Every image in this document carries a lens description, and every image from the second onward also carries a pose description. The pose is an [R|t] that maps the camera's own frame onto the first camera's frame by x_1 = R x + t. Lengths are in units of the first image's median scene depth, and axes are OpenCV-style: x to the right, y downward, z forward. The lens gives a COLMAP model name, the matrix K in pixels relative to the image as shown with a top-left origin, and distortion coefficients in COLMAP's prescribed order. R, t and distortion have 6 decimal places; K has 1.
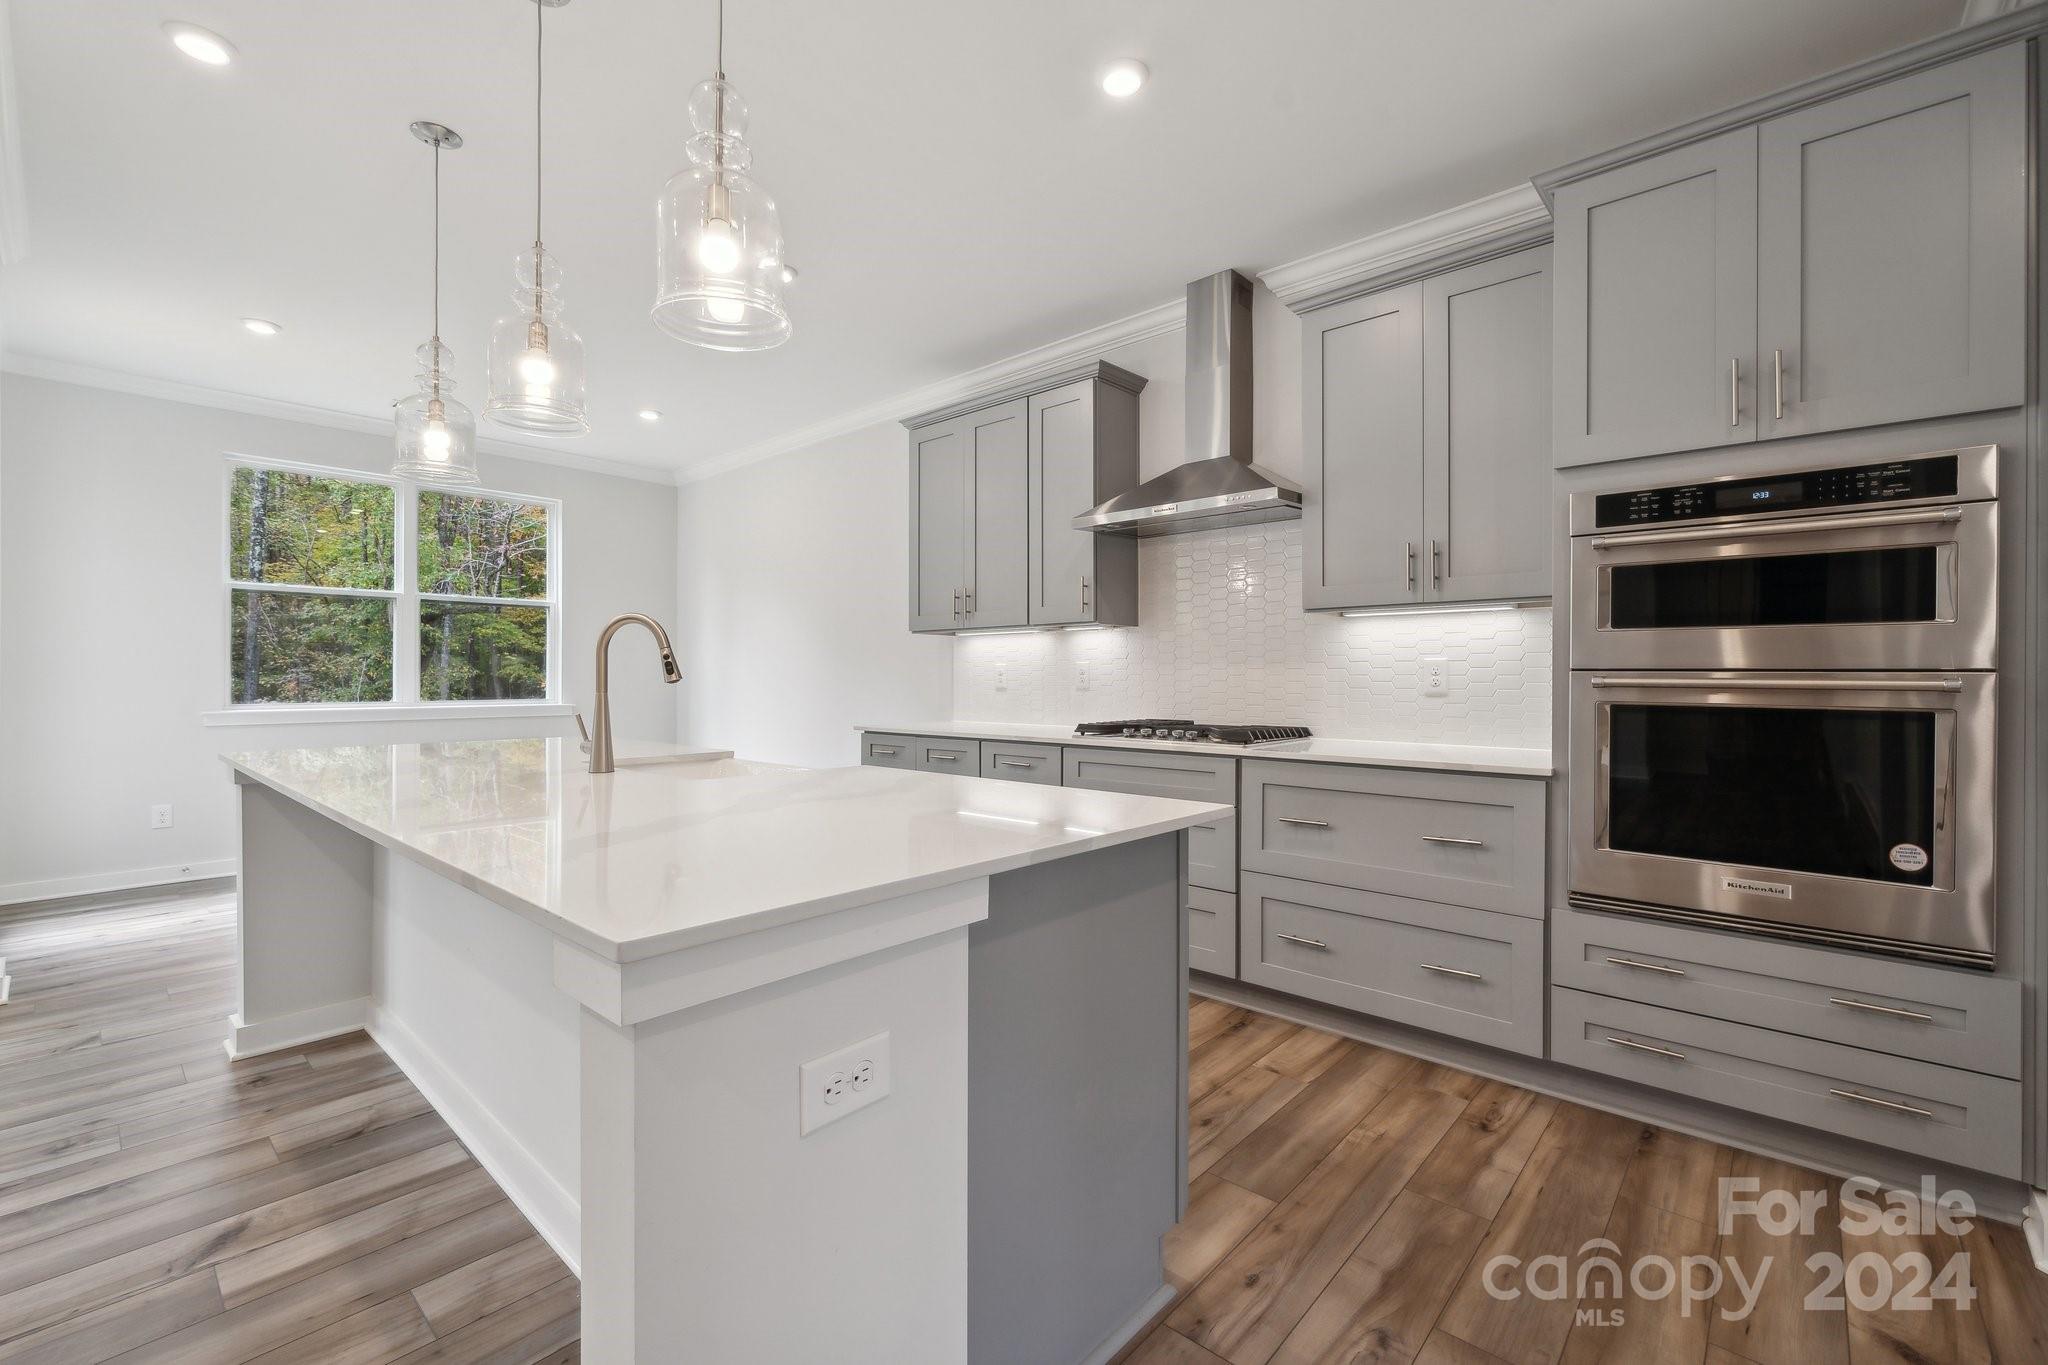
lens RADIAL K [[858.8, 0, 1024.0], [0, 858.8, 682.5], [0, 0, 1]] dist [0.001037, 0.000165]
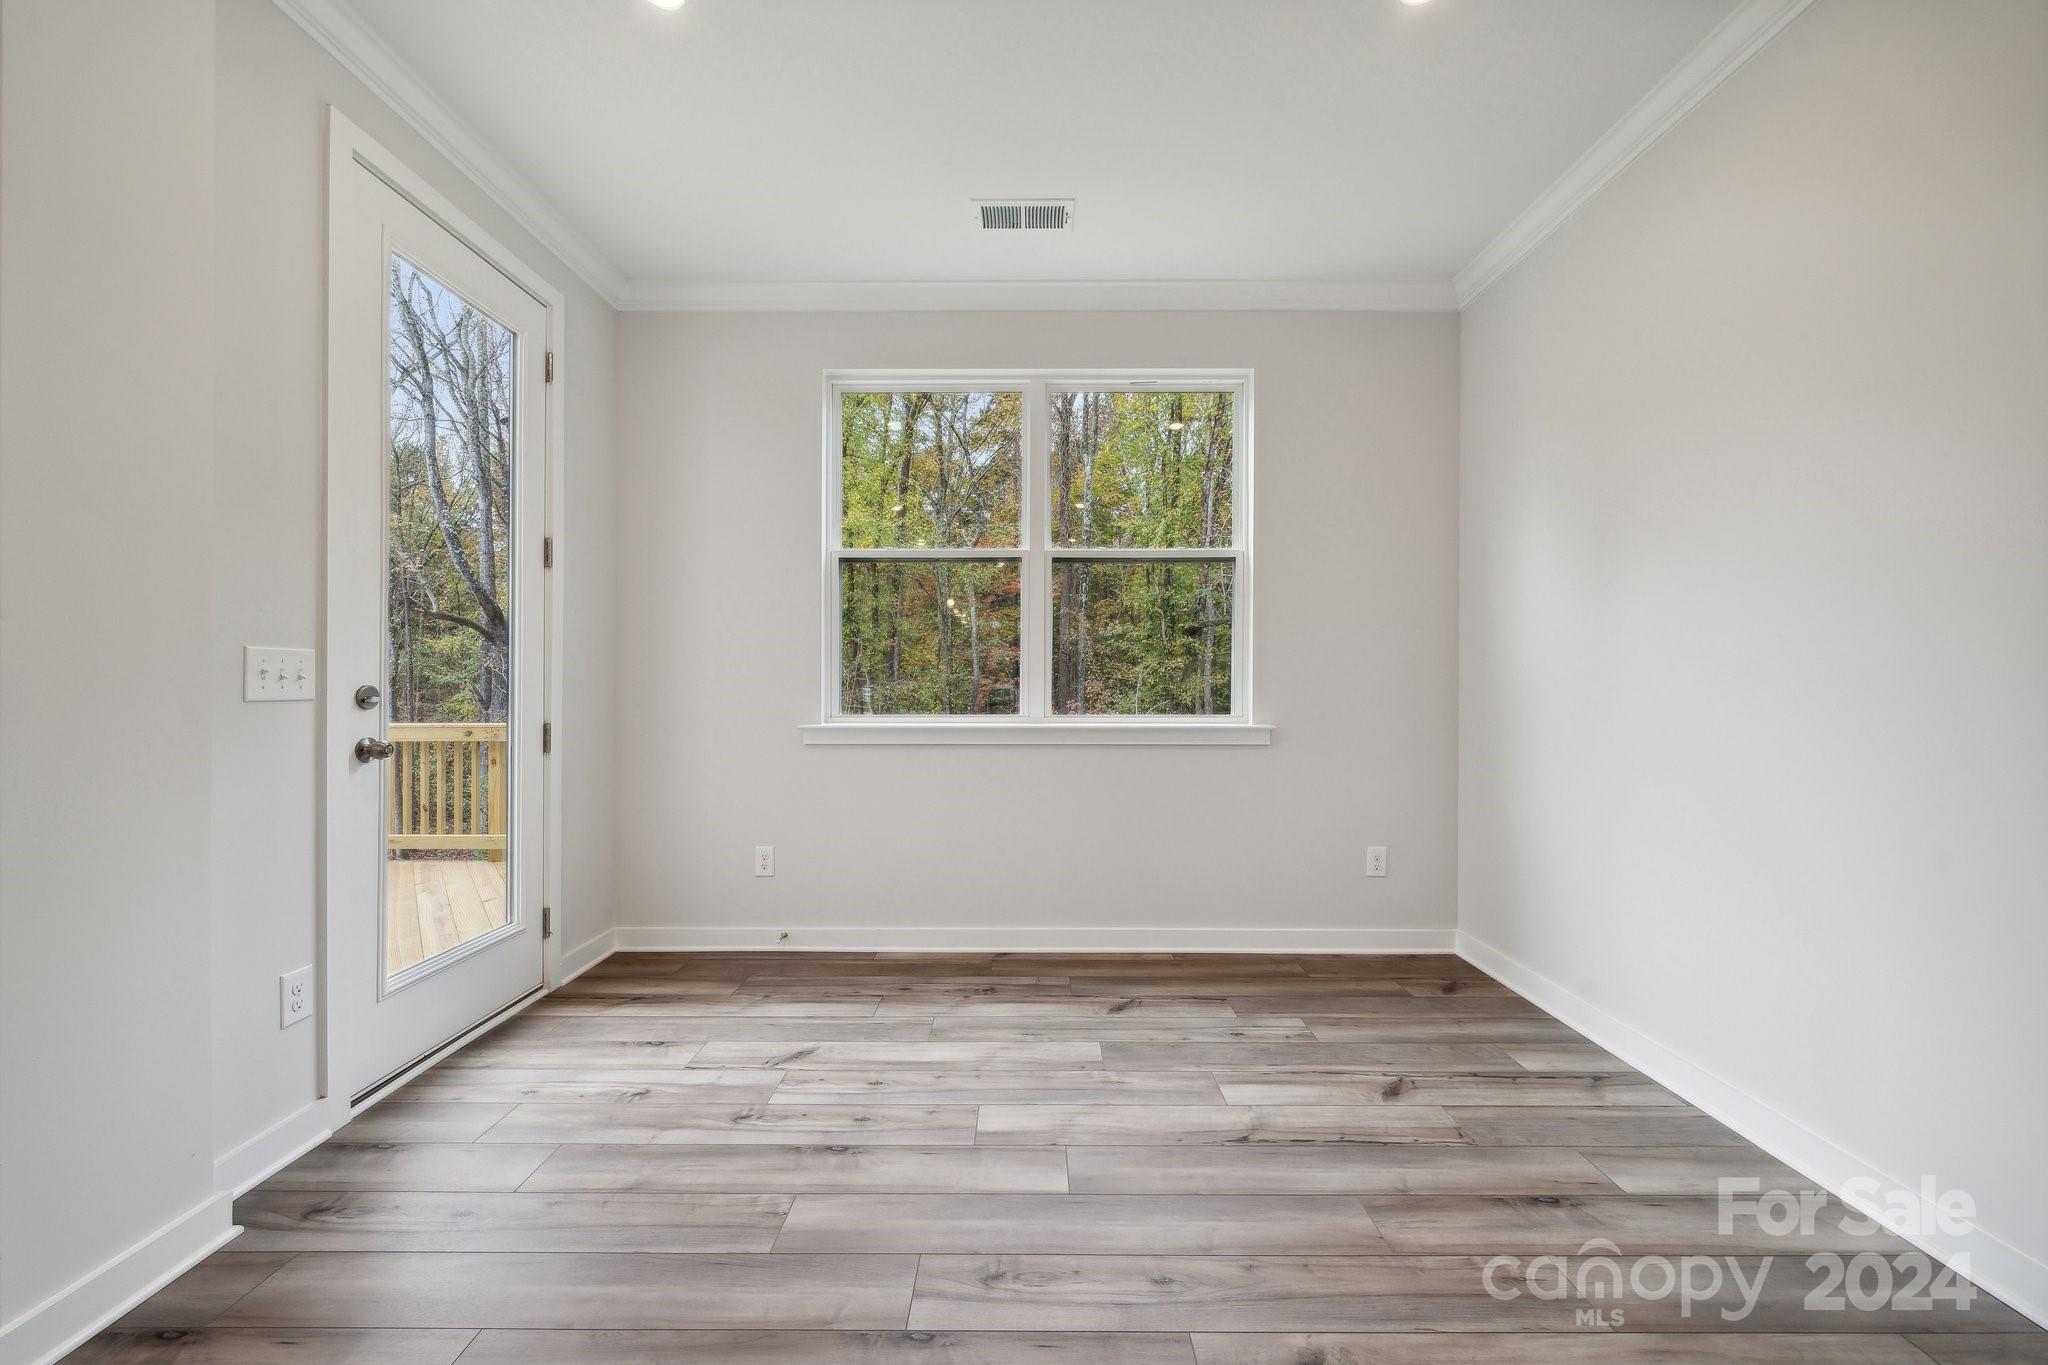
lens RADIAL K [[787.8, 0, 1024.0], [0, 787.8, 682.5], [0, 0, 1]] dist [-0.000169, -0.000010]
pose [[0.668206, -0.004218, -0.743964, -0.273850], [-0.001055, 0.999978, -0.006617, 0.002504], [0.743975, 0.005206, 0.668187, 0.579697]]
